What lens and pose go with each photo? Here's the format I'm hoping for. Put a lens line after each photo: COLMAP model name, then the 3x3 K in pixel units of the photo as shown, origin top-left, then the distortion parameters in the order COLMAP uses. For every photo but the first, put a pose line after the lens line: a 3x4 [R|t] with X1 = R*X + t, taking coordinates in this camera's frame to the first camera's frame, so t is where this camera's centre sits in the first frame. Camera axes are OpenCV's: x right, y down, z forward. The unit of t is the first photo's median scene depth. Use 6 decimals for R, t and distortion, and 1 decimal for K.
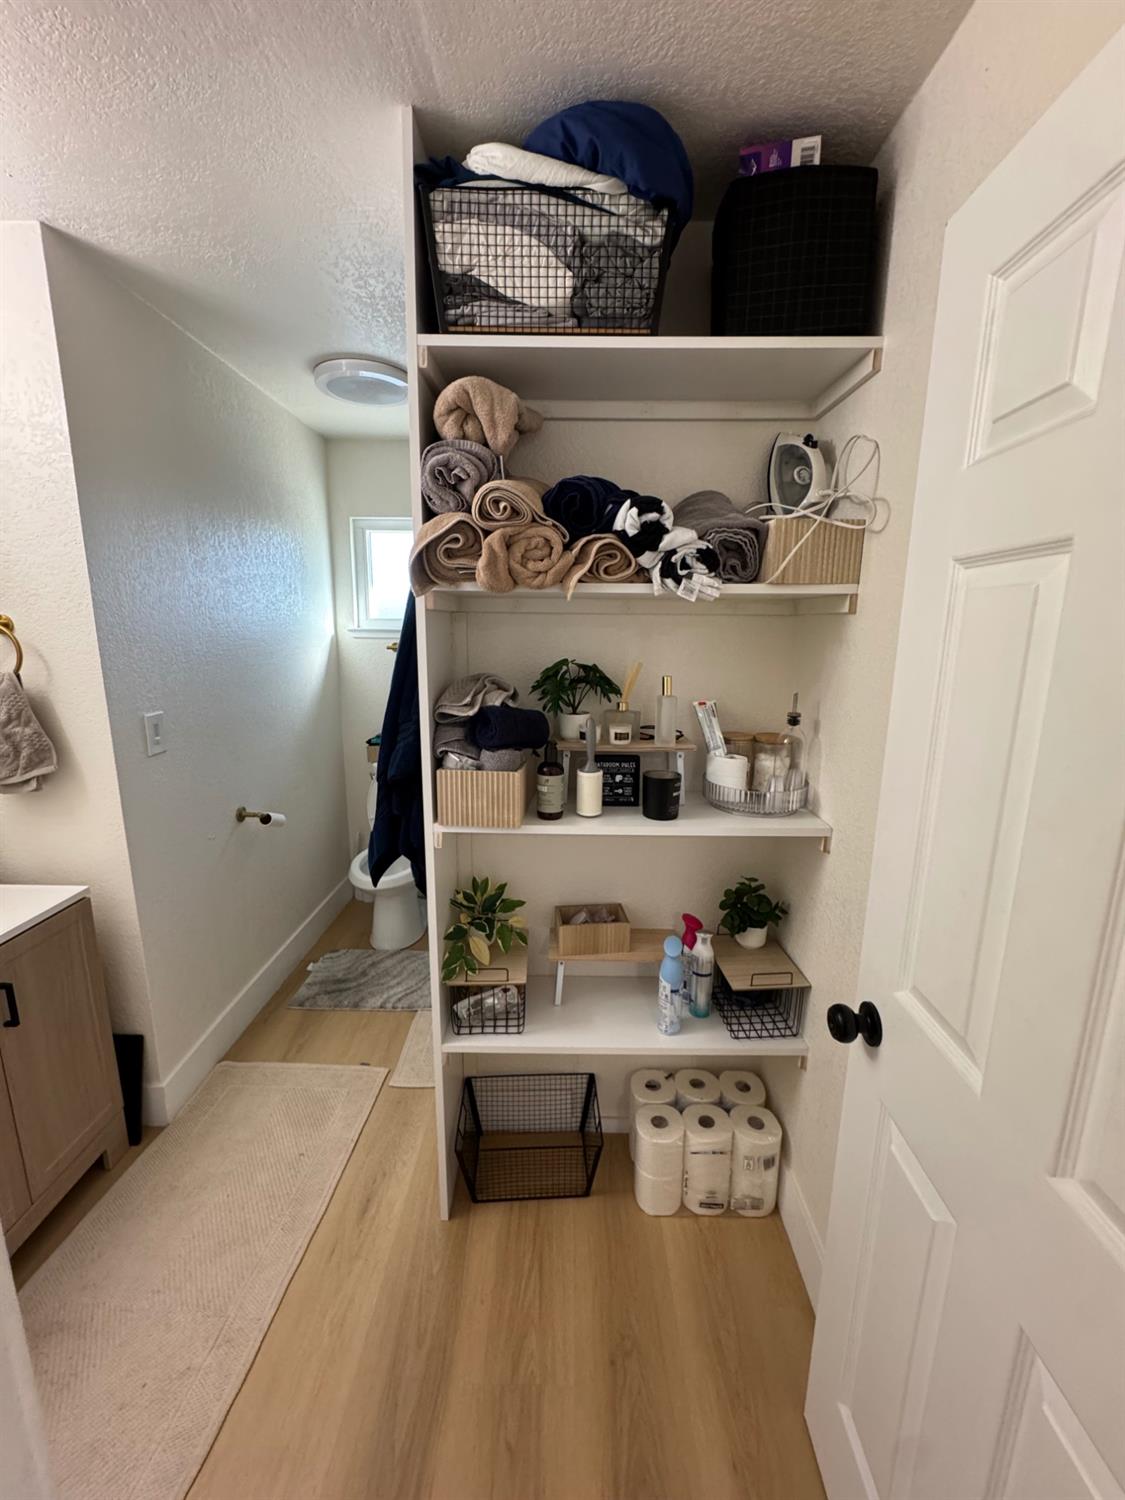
lens RADIAL K [[597.7, 0, 561.1], [0, 597.7, 748.5], [0, 0, 1]] dist [-0.003155, -0.000174]
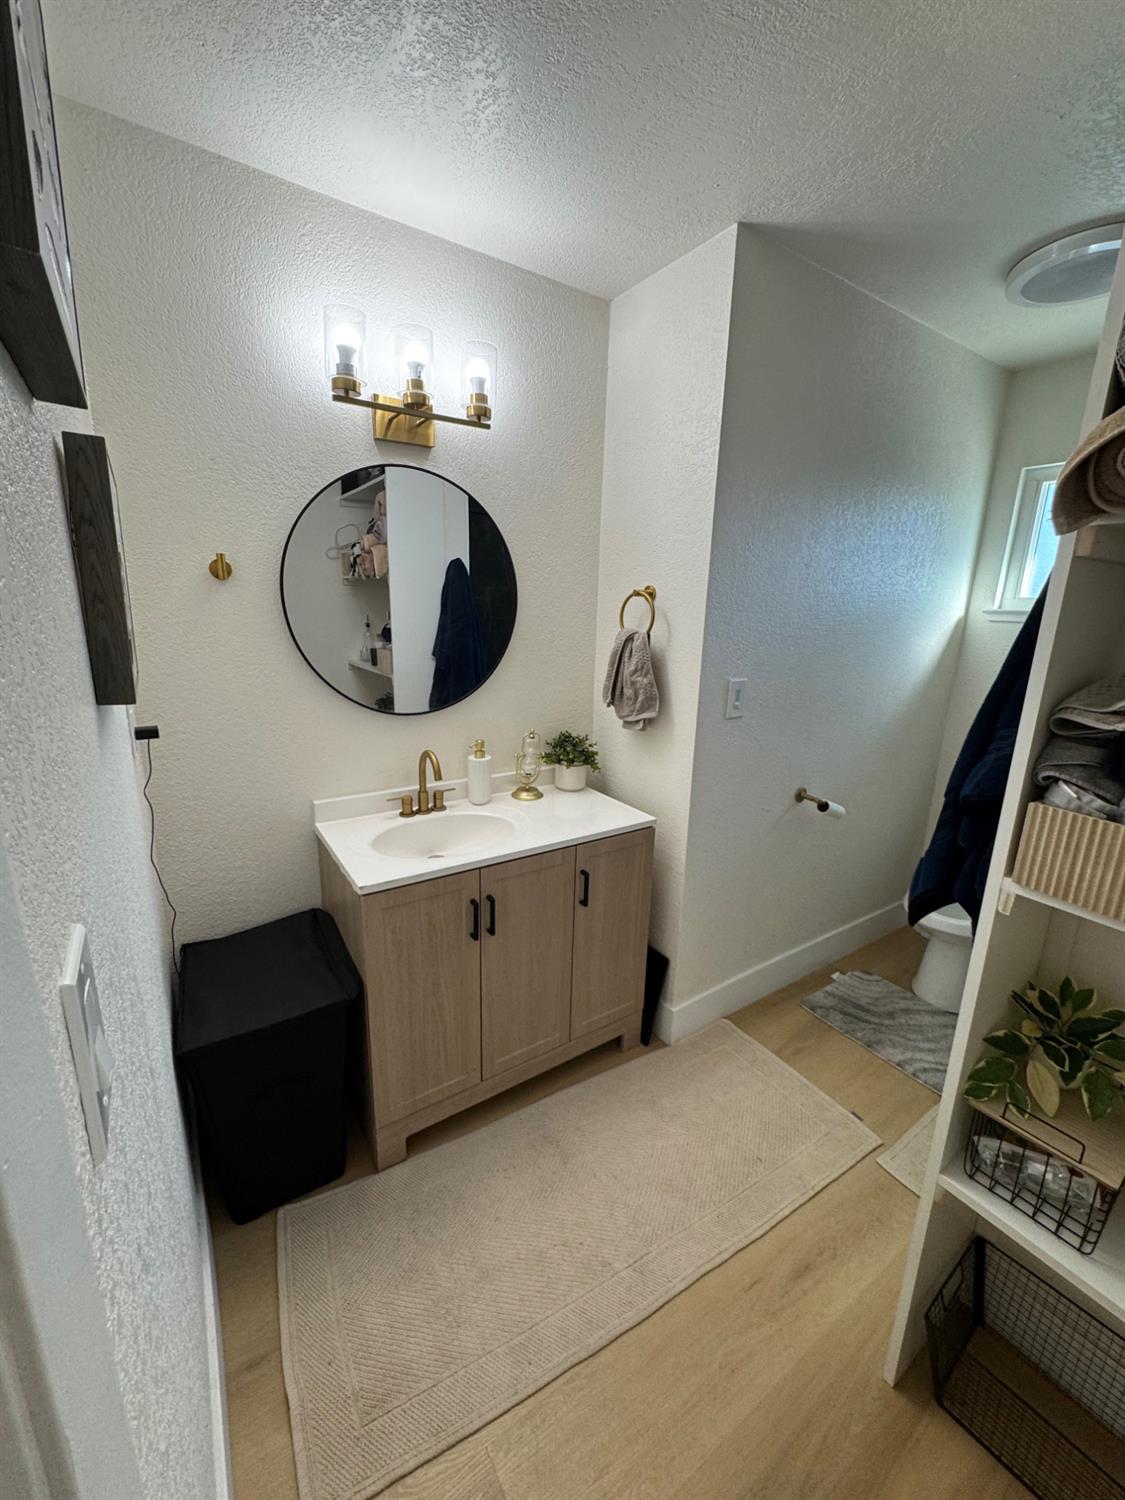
lens RADIAL K [[597.7, 0, 561.1], [0, 597.7, 748.5], [0, 0, 1]] dist [-0.003155, -0.000174]
pose [[0.563674, 0.199806, -0.801467, 0.013243], [-0.187090, 0.975968, 0.111728, 0.000887], [0.804530, 0.086969, 0.587510, 0.136258]]
